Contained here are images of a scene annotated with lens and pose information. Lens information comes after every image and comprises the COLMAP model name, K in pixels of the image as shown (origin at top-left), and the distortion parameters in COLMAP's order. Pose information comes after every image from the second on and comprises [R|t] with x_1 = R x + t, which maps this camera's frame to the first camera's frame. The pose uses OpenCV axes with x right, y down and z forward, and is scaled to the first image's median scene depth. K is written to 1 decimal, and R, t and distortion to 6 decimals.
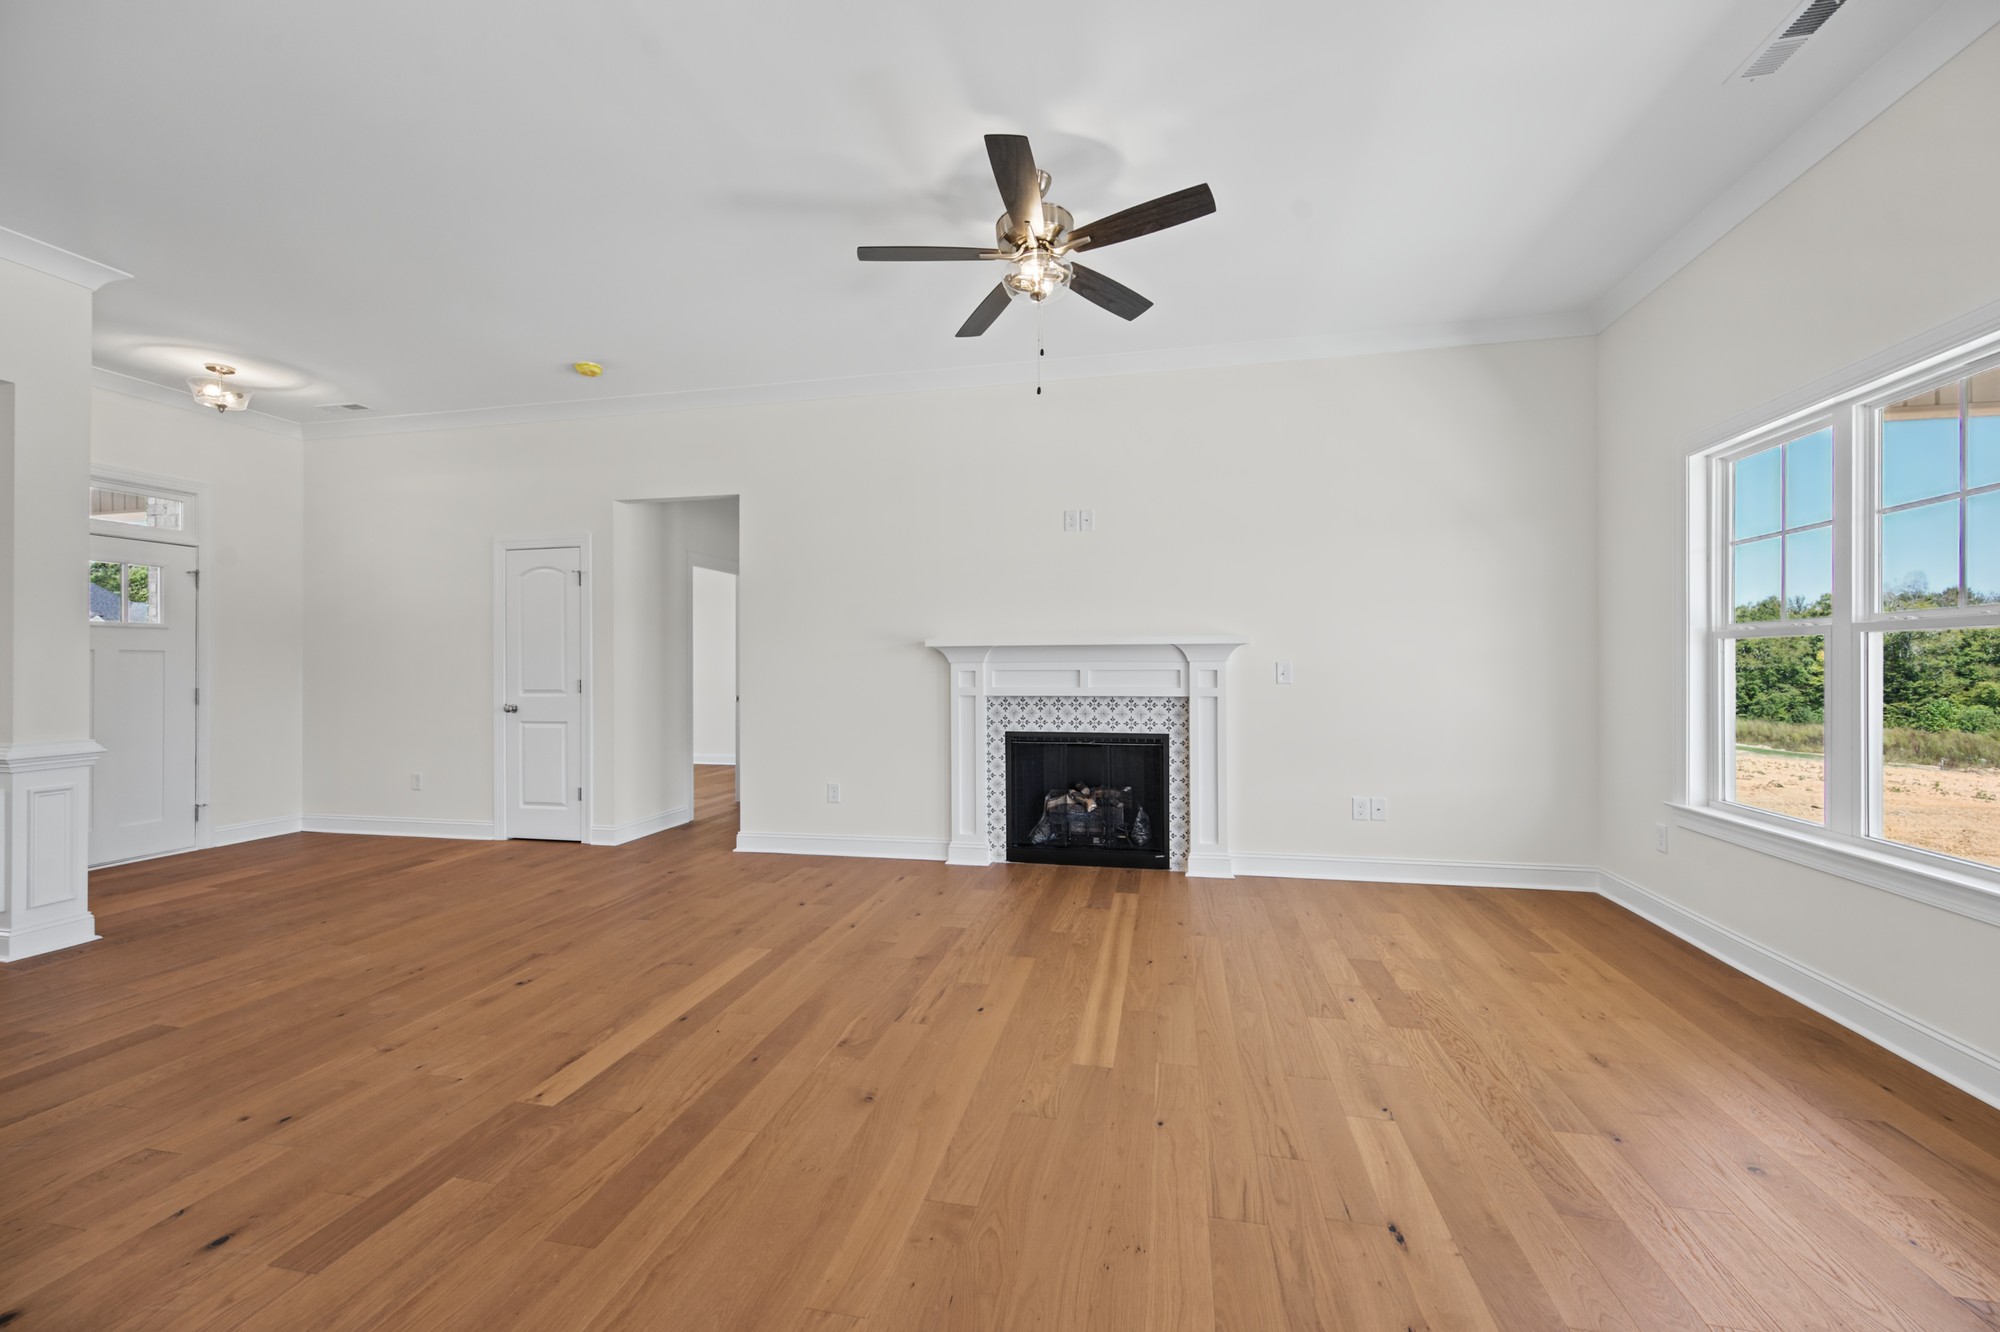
lens RADIAL K [[786.1, 0, 1016.6], [0, 786.1, 664.3], [0, 0, 1]] dist [0.002933, 0.000024]
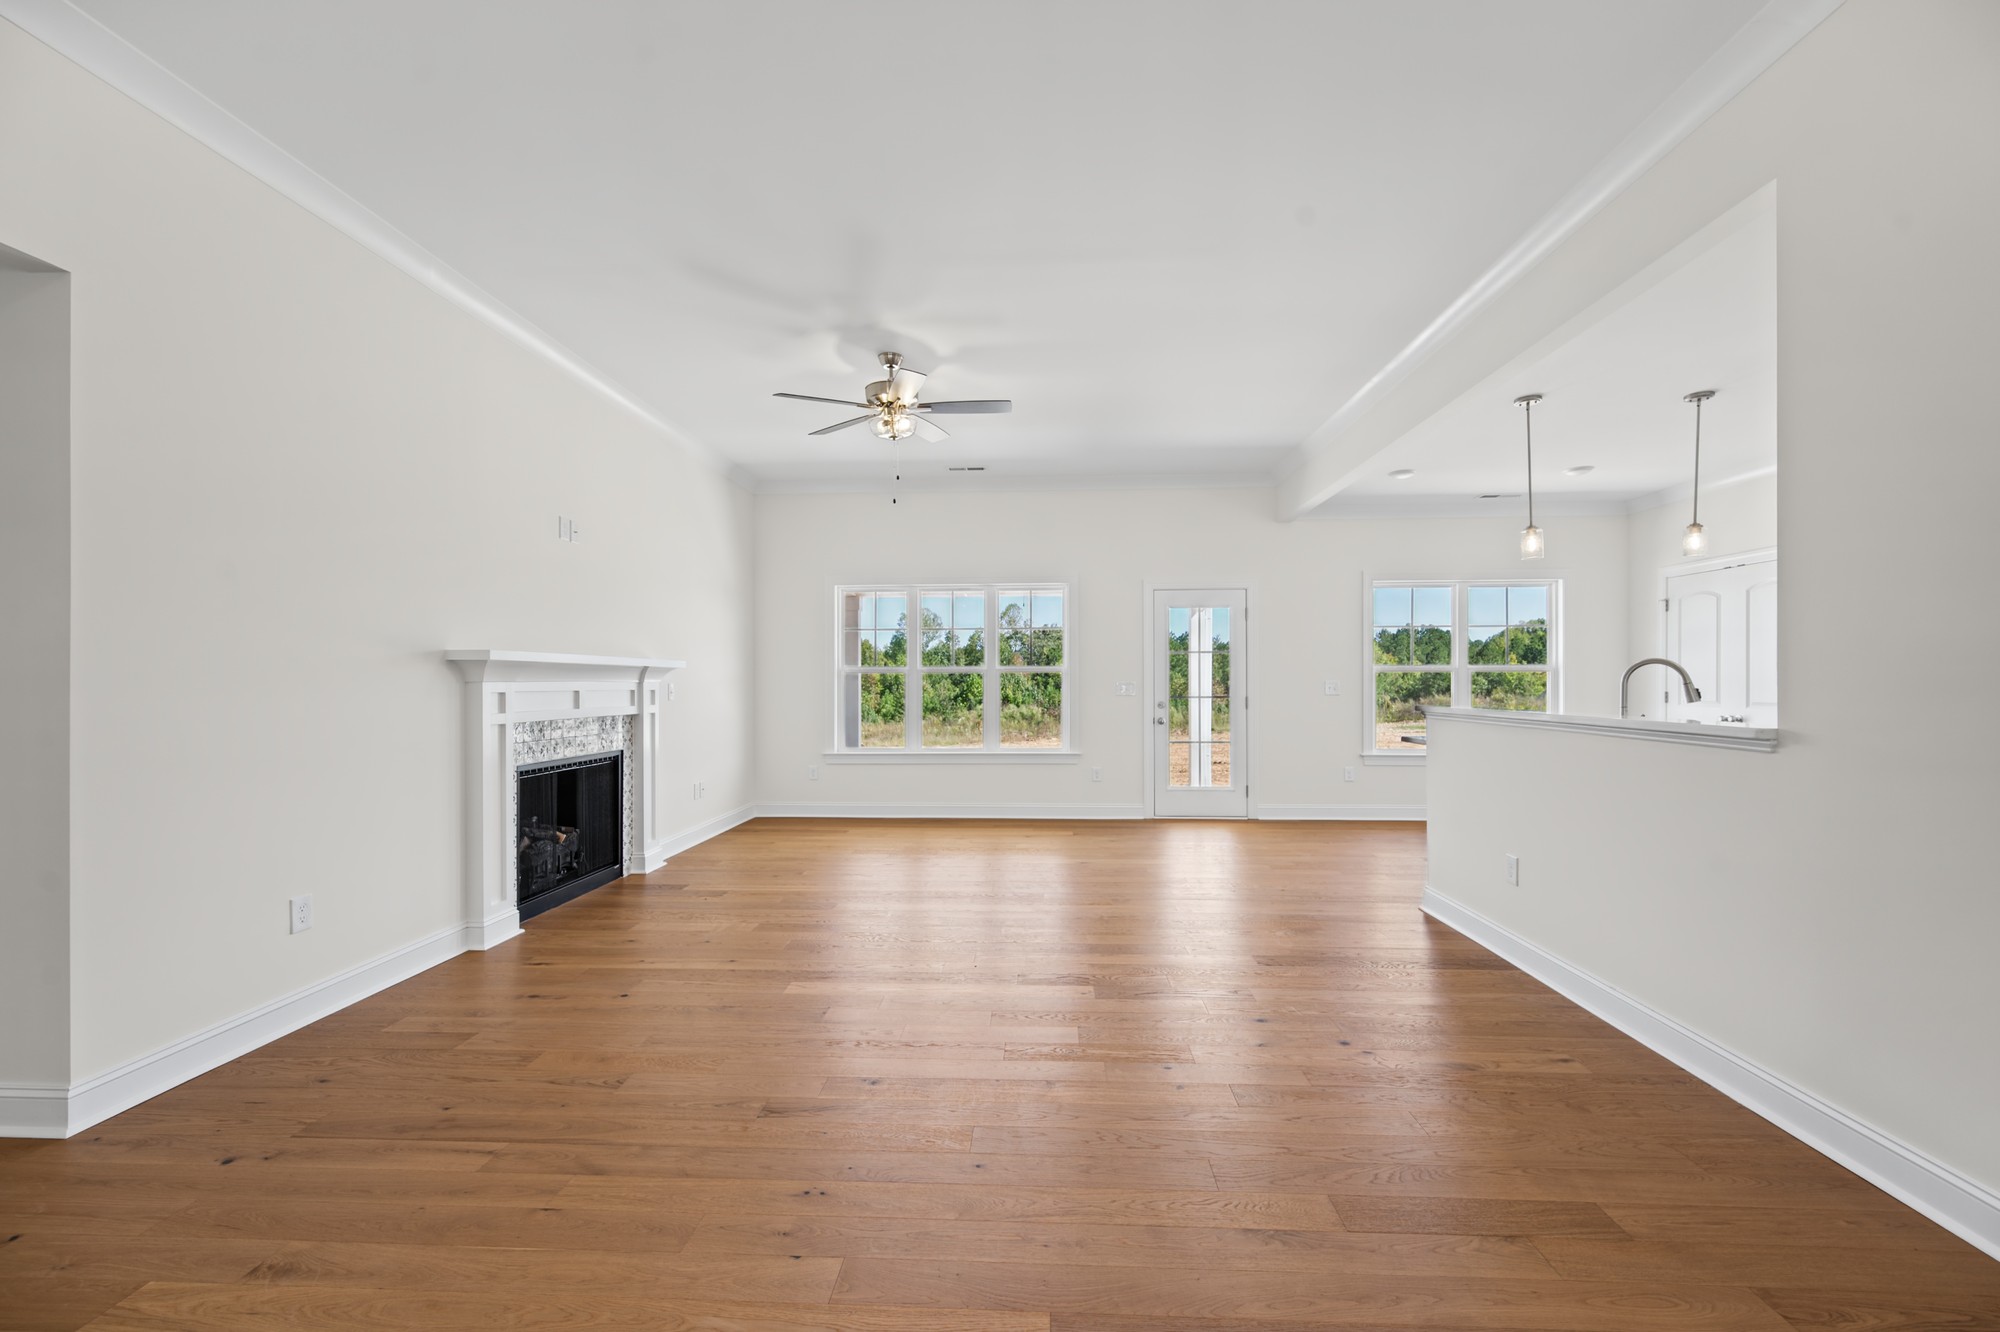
lens RADIAL K [[784.0, 0, 1006.5], [0, 784.0, 678.6], [0, 0, 1]] dist [0.001067, 0.000011]
pose [[-0.165327, 0.009404, 0.986194, -0.941996], [0.001327, 0.999956, -0.009313, 0.001966], [-0.986238, -0.000231, -0.165332, 0.651533]]
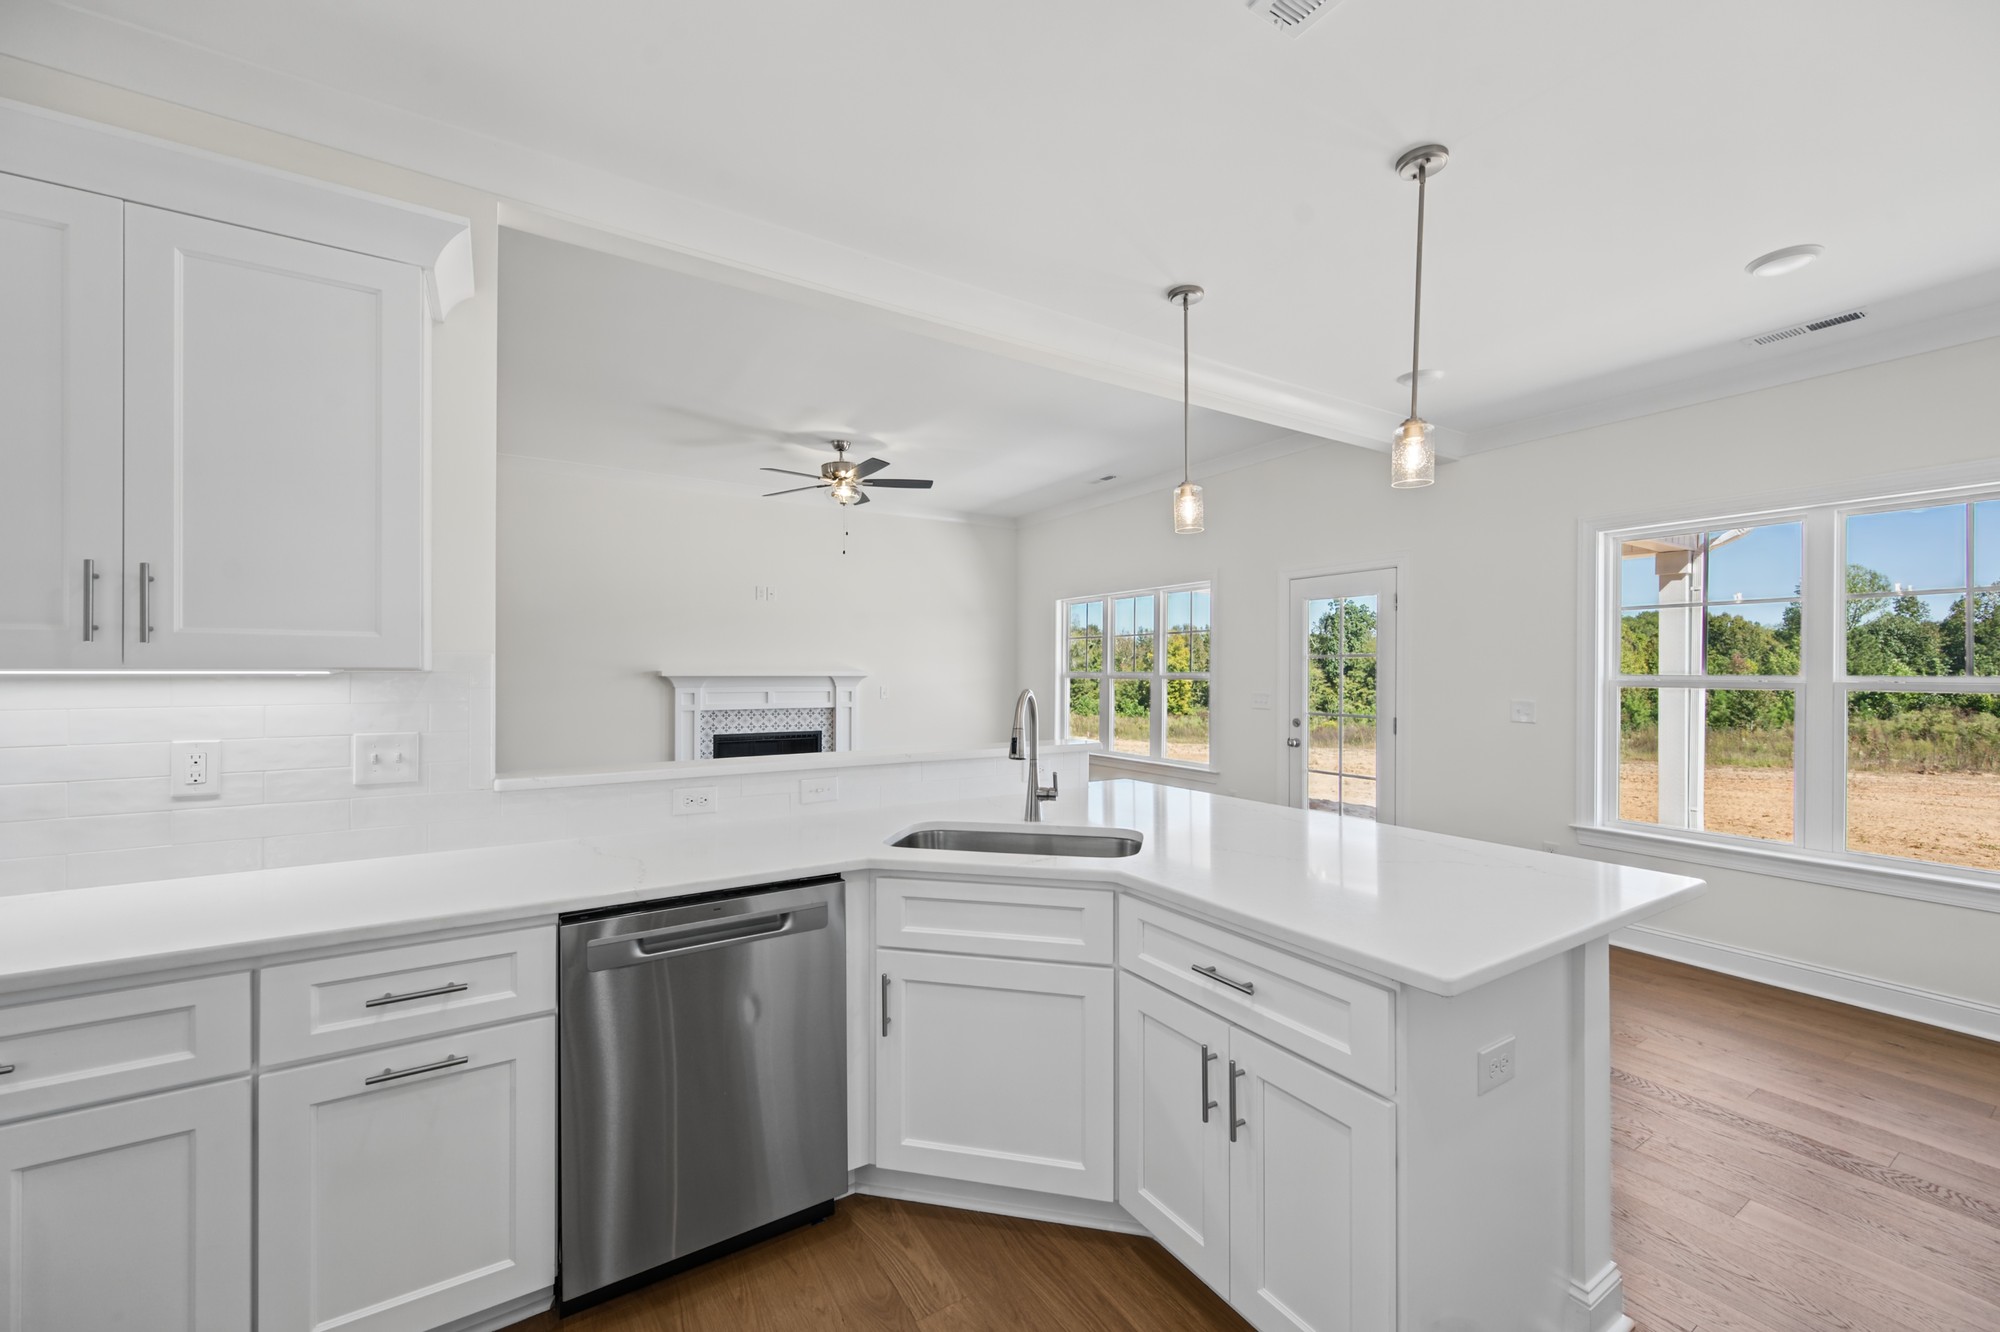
lens RADIAL K [[786.1, 0, 1016.6], [0, 786.1, 664.3], [0, 0, 1]] dist [0.002933, 0.000024]
pose [[0.709998, 0.012267, 0.704096, -0.661315], [-0.007855, 0.999924, -0.009500, -0.036275], [-0.704160, 0.001214, 0.710041, -0.437267]]
